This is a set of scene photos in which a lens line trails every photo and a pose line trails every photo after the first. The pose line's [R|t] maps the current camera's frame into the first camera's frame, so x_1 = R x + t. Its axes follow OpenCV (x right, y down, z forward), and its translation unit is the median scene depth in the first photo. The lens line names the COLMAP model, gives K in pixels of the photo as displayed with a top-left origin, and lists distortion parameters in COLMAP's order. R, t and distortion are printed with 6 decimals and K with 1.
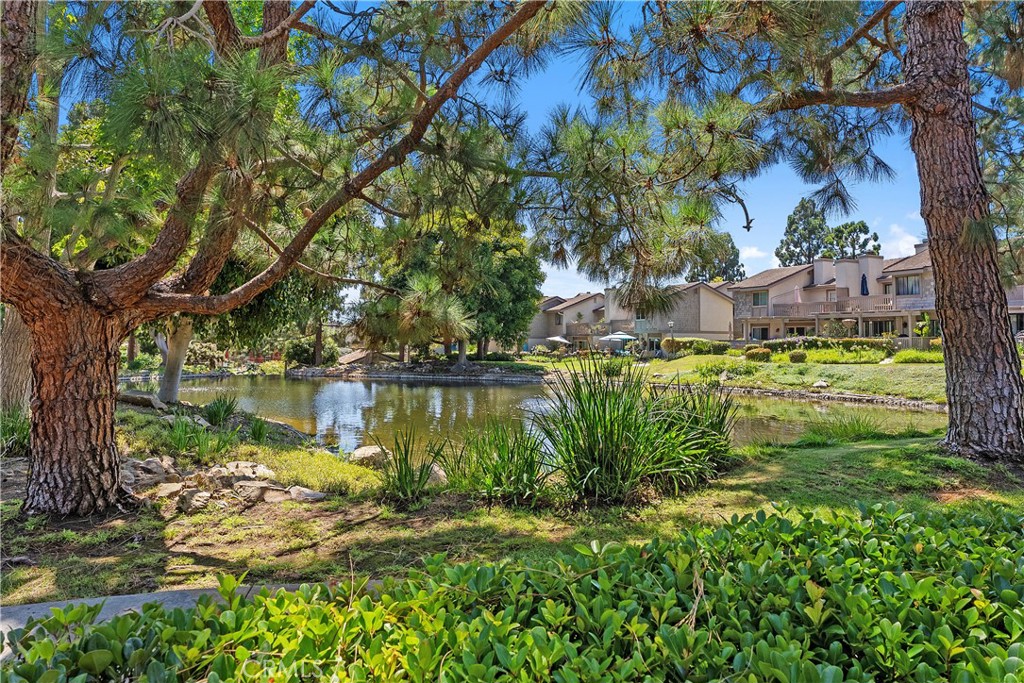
lens RADIAL K [[569.2, 0, 506.1], [0, 569.2, 308.8], [0, 0, 1]] dist [-0.007674, -0.001503]
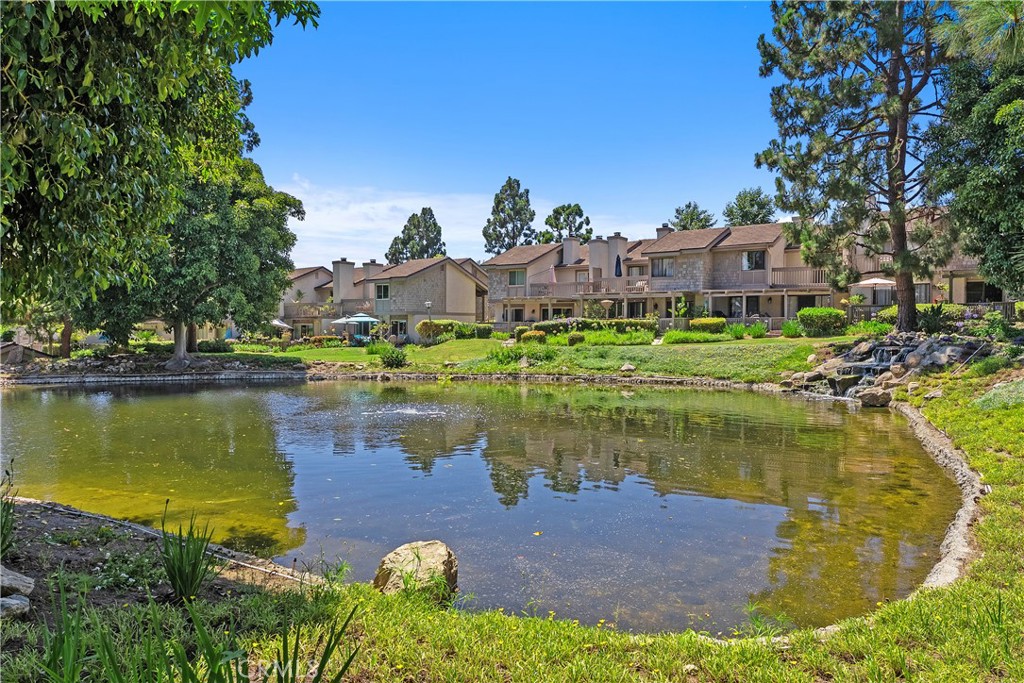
lens RADIAL K [[611.7, 0, 425.1], [0, 611.7, 337.5], [0, 0, 1]] dist [-0.003198, -0.000330]
pose [[0.882717, -0.017470, 0.469580, -0.184519], [-0.018024, 0.997315, 0.070984, 0.013763], [-0.469559, -0.071123, 0.880032, 0.219931]]
